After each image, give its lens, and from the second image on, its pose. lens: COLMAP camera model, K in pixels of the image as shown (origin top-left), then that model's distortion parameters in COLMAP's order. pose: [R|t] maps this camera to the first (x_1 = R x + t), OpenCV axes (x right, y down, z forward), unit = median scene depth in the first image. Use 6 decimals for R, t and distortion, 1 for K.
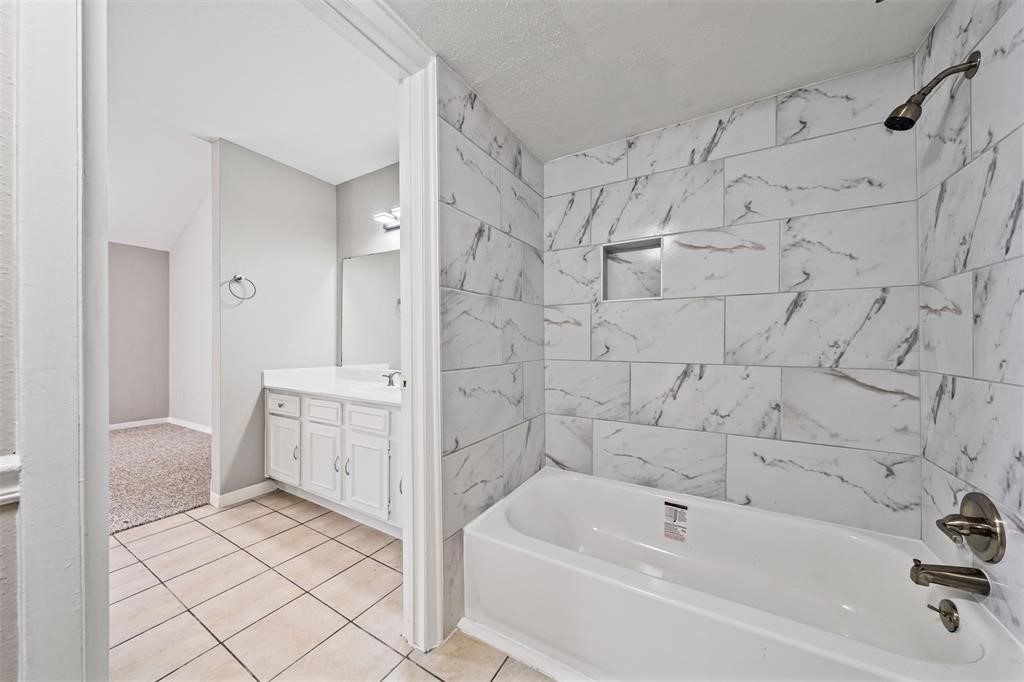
lens RADIAL K [[352.1, 0, 513.3], [0, 352.1, 344.8], [0, 0, 1]] dist [0.000420, -0.000478]
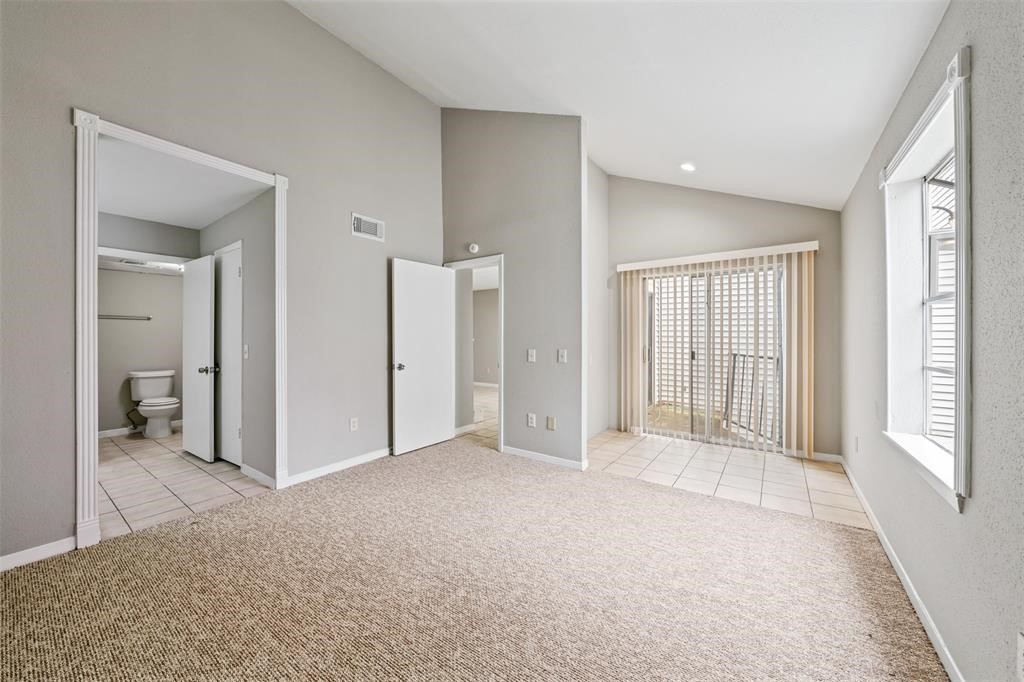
lens RADIAL K [[372.0, 0, 510.6], [0, 372.0, 337.2], [0, 0, 1]] dist [-0.002062, -0.000010]
pose [[-0.996288, 0.008553, 0.085654, -3.157270], [0.008187, 0.999956, -0.004618, -0.080238], [-0.085690, -0.003900, -0.996314, 2.947064]]
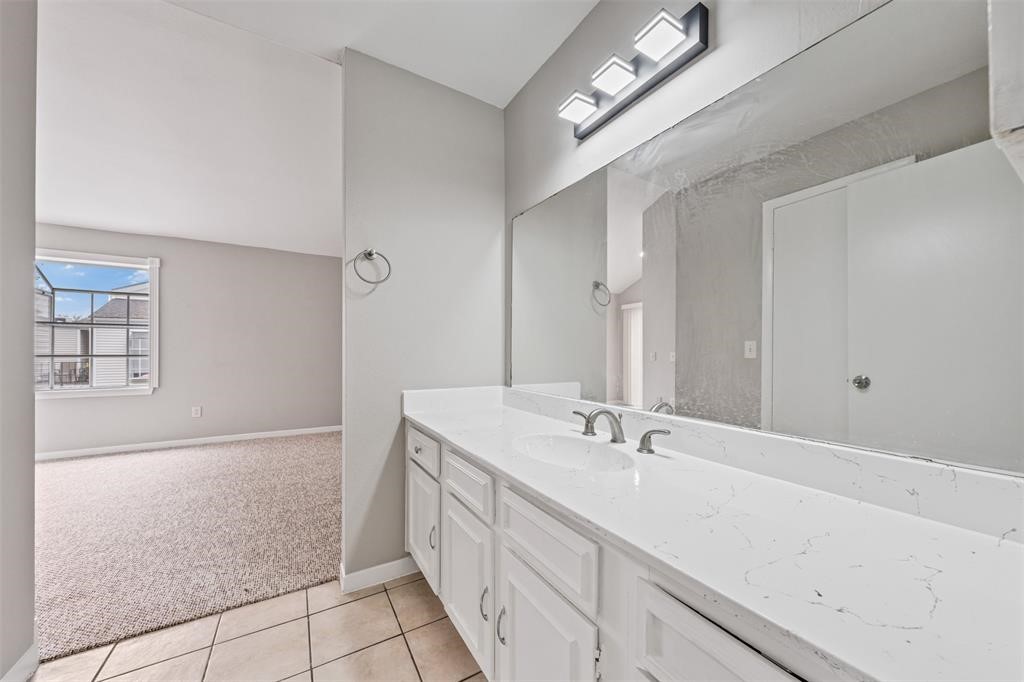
lens RADIAL K [[372.0, 0, 519.0], [0, 372.0, 346.8], [0, 0, 1]] dist [-0.002062, -0.000010]
pose [[0.885421, -0.003592, -0.464775, -0.316645], [-0.001907, 0.999934, -0.011361, -0.006666], [0.464785, 0.010946, 0.885356, 0.805559]]
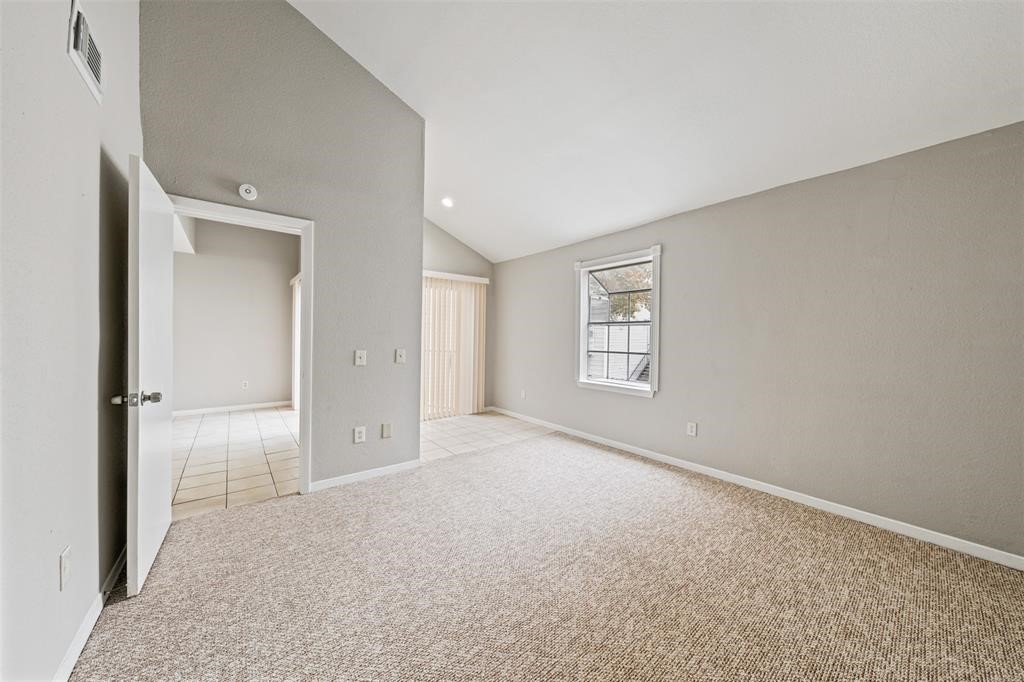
lens RADIAL K [[352.1, 0, 515.2], [0, 352.1, 336.0], [0, 0, 1]] dist [0.000420, -0.000478]
pose [[-0.340620, 0.002439, -0.940198, -1.529763], [-0.004844, 0.999979, 0.004348, -0.101901], [0.940189, 0.006035, -0.340601, 1.950925]]
